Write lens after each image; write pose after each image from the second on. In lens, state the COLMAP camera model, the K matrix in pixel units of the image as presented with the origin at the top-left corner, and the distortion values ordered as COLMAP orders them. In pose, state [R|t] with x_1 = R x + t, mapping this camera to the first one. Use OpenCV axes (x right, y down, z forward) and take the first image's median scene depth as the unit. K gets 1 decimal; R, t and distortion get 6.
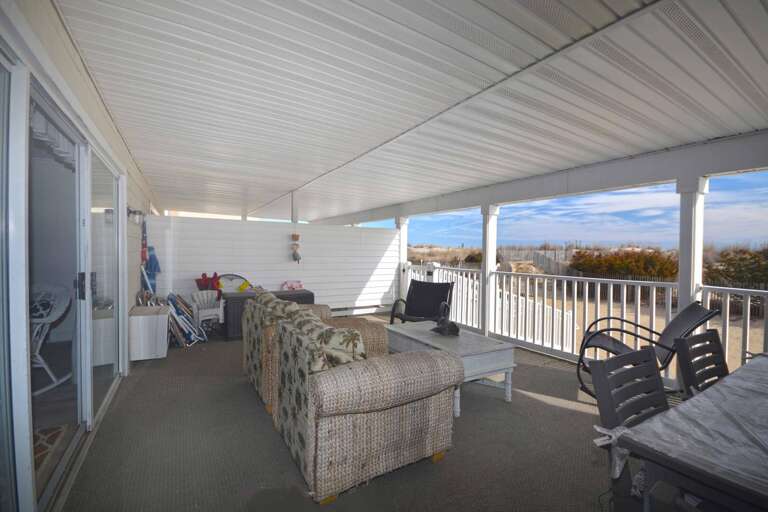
lens RADIAL K [[333.4, 0, 383.5], [0, 333.4, 254.2], [0, 0, 1]] dist [0.000540, -0.000017]
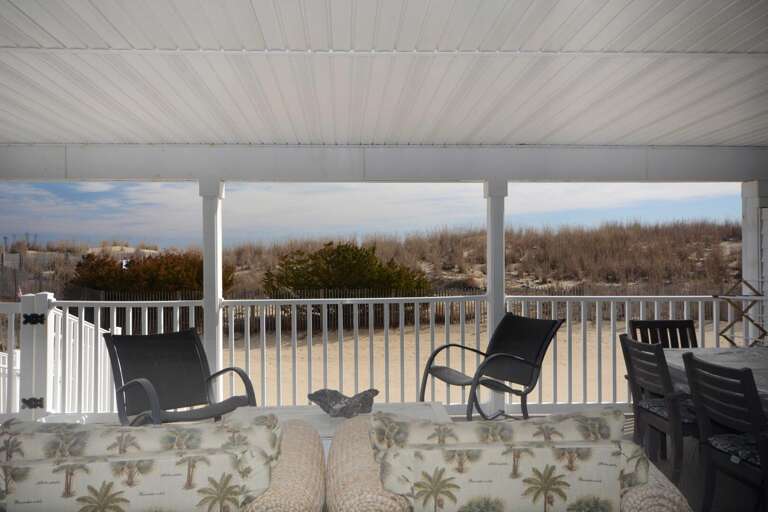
lens RADIAL K [[640.8, 0, 383.5], [0, 640.8, 254.7], [0, 0, 1]] dist [-0.018264, -0.002612]
pose [[0.448505, -0.017341, 0.893612, -0.226803], [0.020525, 0.999748, 0.009099, -0.013441], [-0.893544, 0.014260, 0.448748, 0.128259]]
